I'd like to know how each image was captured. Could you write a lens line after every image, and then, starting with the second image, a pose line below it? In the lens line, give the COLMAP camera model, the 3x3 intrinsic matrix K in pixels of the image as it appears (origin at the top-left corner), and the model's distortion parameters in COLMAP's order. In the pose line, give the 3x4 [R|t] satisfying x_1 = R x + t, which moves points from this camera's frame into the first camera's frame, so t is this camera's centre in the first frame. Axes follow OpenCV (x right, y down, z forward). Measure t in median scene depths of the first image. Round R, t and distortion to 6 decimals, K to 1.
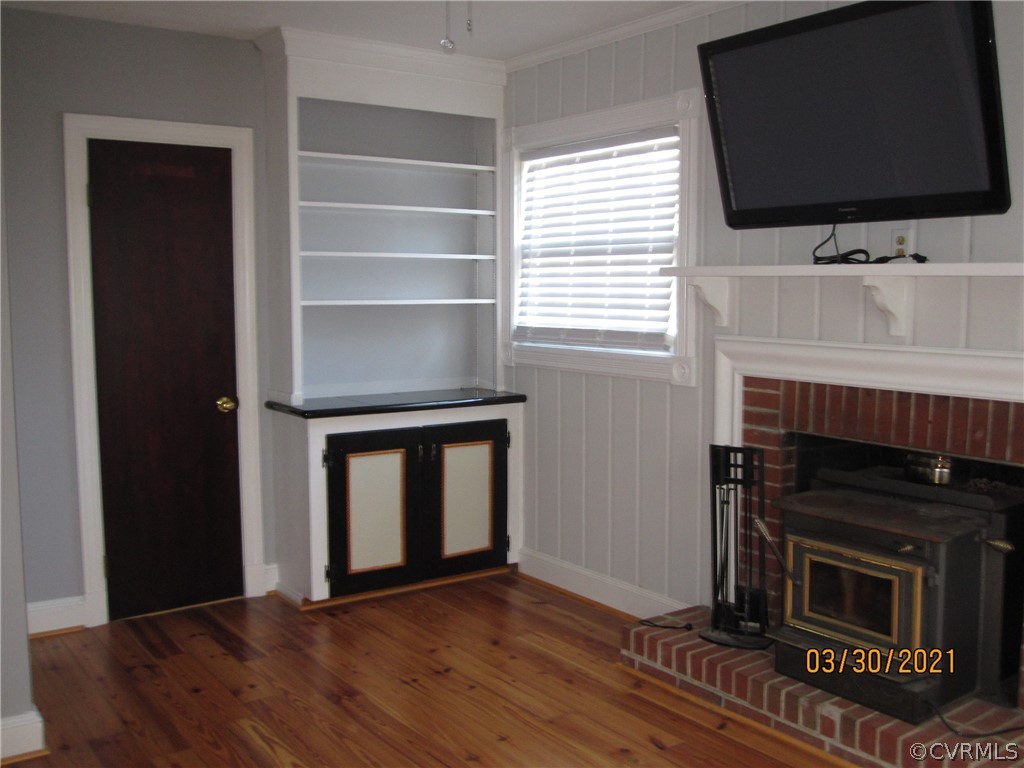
lens RADIAL K [[992.5, 0, 514.7], [0, 992.5, 383.7], [0, 0, 1]] dist [-0.099856, 0.000000]
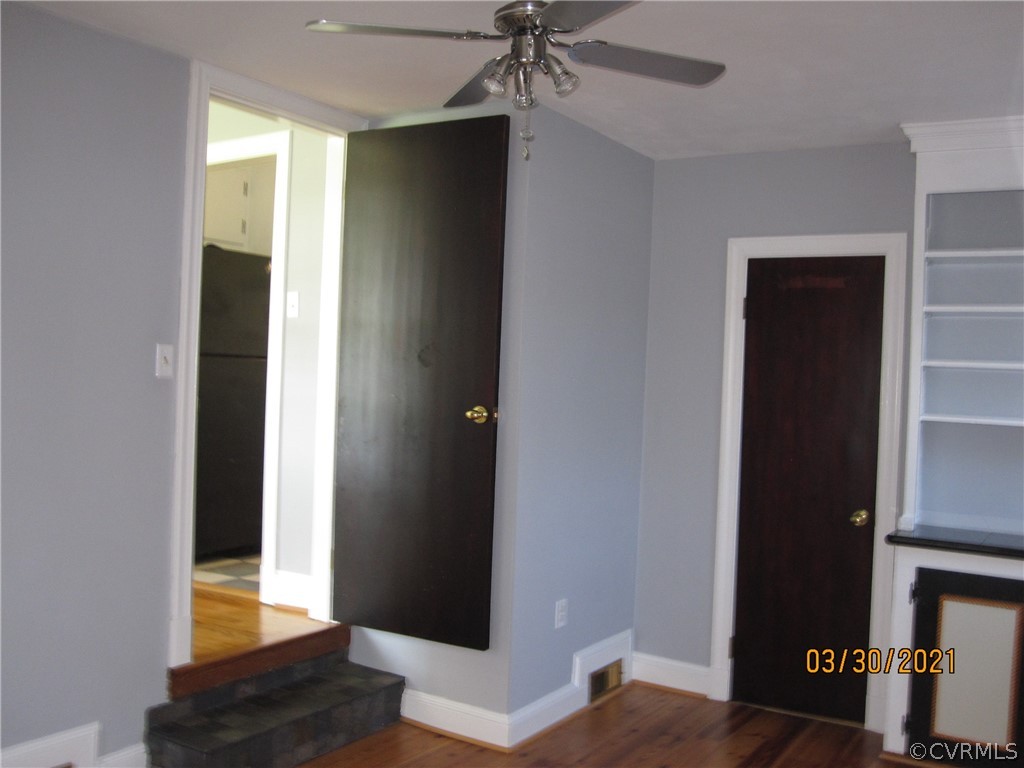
lens RADIAL K [[992.5, 0, 514.0], [0, 992.5, 379.5], [0, 0, 1]] dist [-0.099856, 0.000000]
pose [[0.363844, 0.015469, -0.931332, 0.684689], [-0.135104, 0.990165, -0.036335, -0.048177], [0.921610, 0.139047, 0.362355, 0.467389]]
